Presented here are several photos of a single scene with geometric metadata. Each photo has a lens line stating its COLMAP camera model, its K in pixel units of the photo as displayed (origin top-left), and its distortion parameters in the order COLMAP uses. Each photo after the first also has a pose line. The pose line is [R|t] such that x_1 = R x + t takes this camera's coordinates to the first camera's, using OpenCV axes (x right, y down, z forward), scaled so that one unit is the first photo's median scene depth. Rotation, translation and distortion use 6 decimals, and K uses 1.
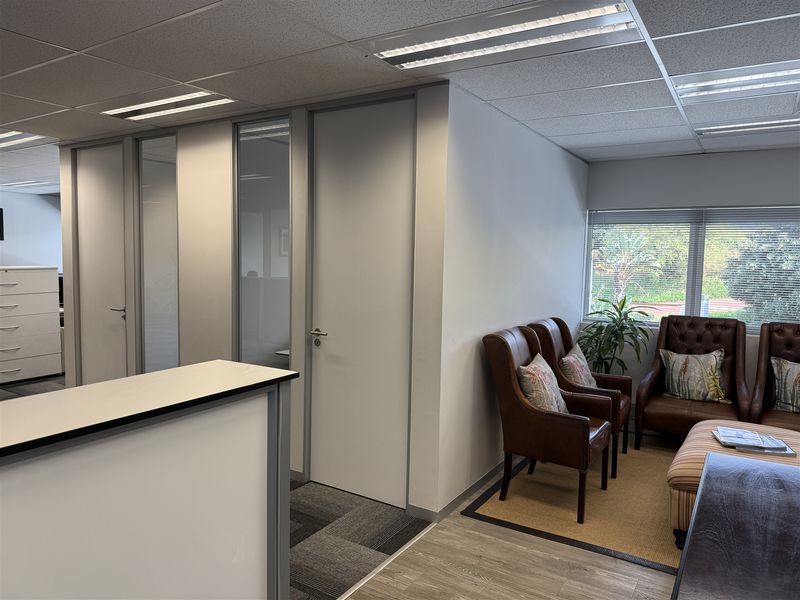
lens RADIAL K [[561.6, 0, 398.0], [0, 561.6, 303.1], [0, 0, 1]] dist [0.090214, -0.103366]
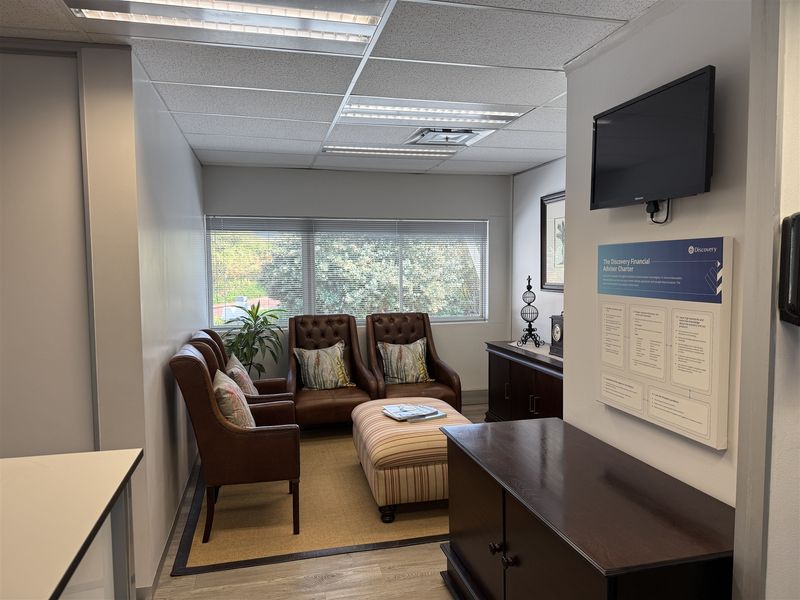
lens RADIAL K [[561.6, 0, 398.0], [0, 561.6, 303.1], [0, 0, 1]] dist [0.090214, -0.103366]
pose [[0.708465, -0.075042, 0.701745, -0.150116], [0.083331, 0.996270, 0.022408, -0.011777], [-0.700809, 0.042602, 0.712076, 0.113399]]
